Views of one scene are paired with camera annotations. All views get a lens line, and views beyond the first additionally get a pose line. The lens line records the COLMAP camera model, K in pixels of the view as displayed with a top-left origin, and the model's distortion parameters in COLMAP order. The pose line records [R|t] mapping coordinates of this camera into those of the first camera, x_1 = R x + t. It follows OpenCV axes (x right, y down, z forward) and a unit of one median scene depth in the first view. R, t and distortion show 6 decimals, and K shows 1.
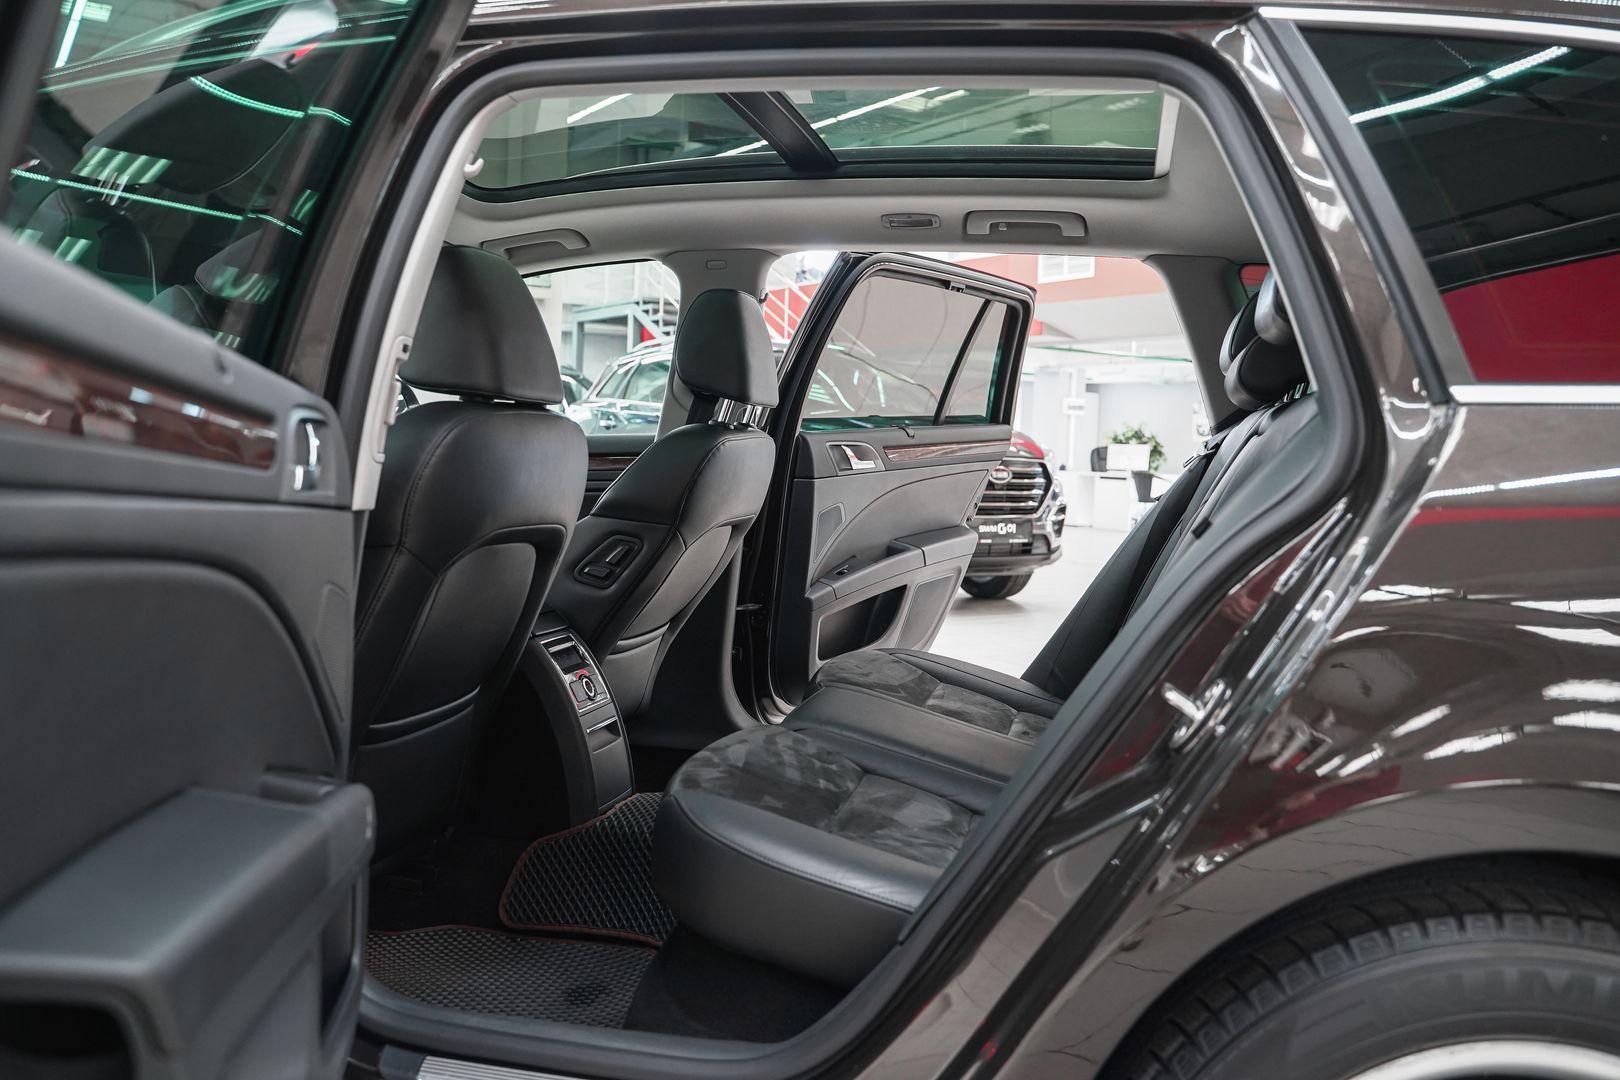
lens RADIAL K [[1294.5, 0, 810.0], [0, 1294.5, 540.0], [0, 0, 1]] dist [-0.118141, 0.081217]
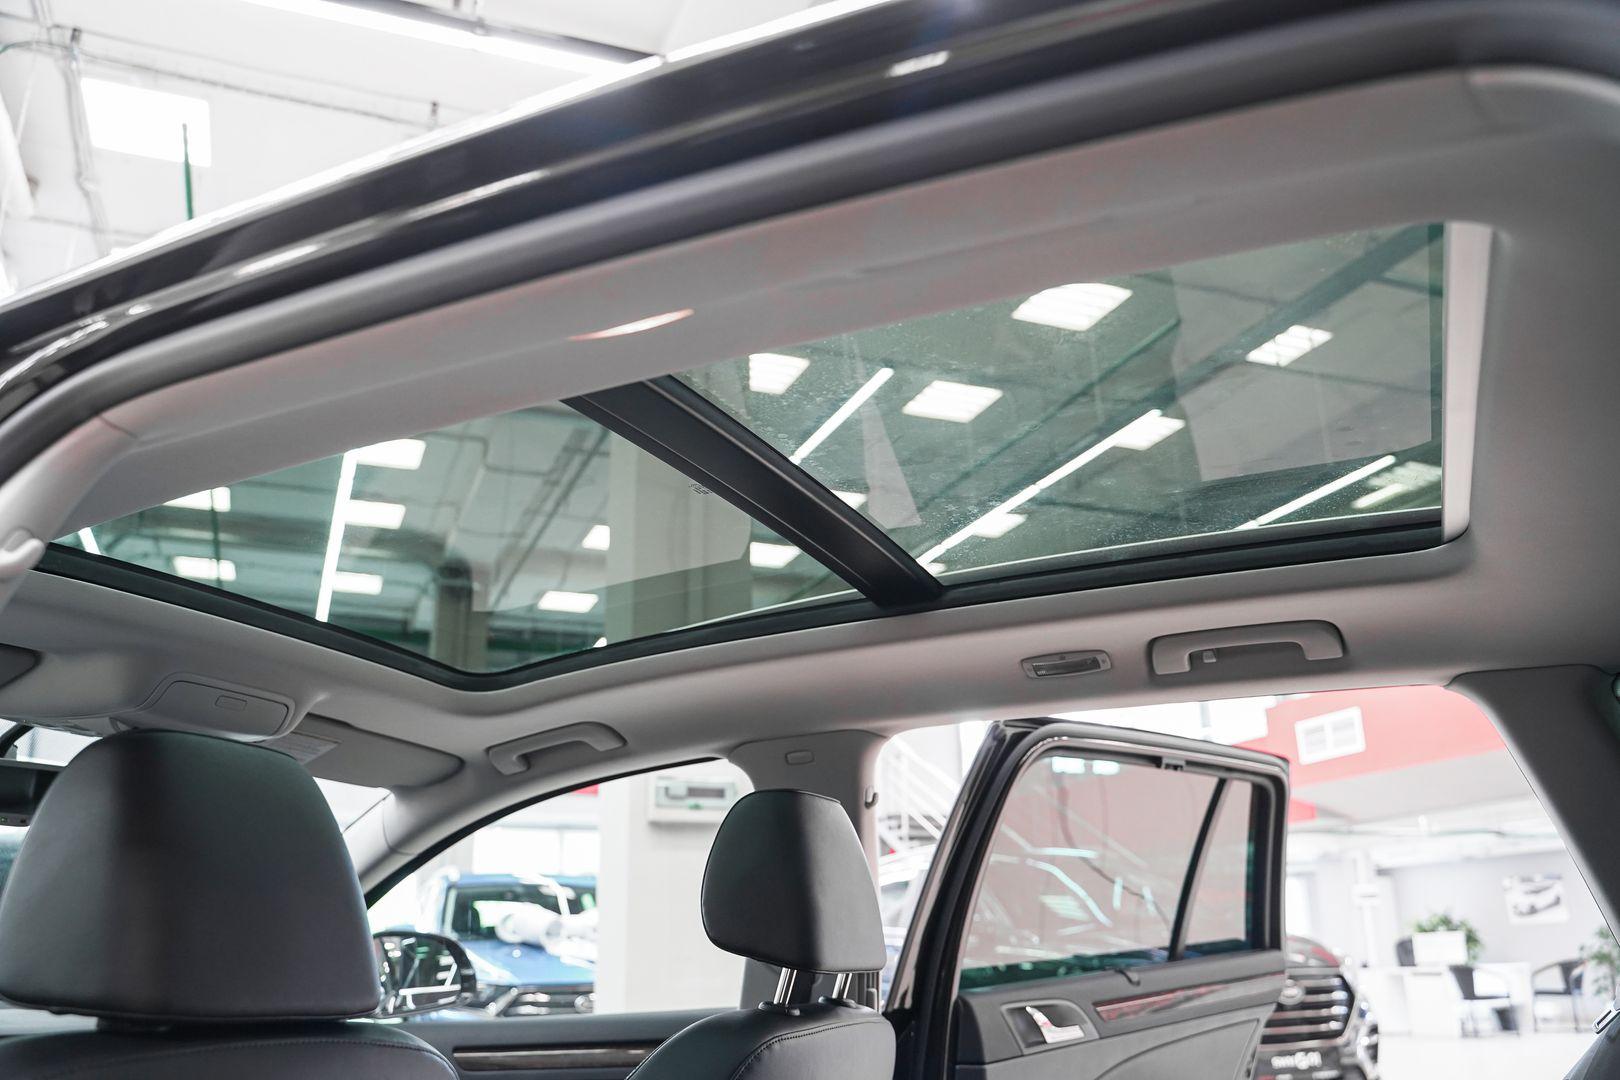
lens RADIAL K [[1294.5, 0, 810.0], [0, 1294.5, 540.0], [0, 0, 1]] dist [-0.118141, 0.081217]
pose [[0.978501, -0.109078, -0.175039, 0.047372], [0.033574, 0.921621, -0.386635, -0.037322], [0.203493, 0.372446, 0.905469, 0.231928]]
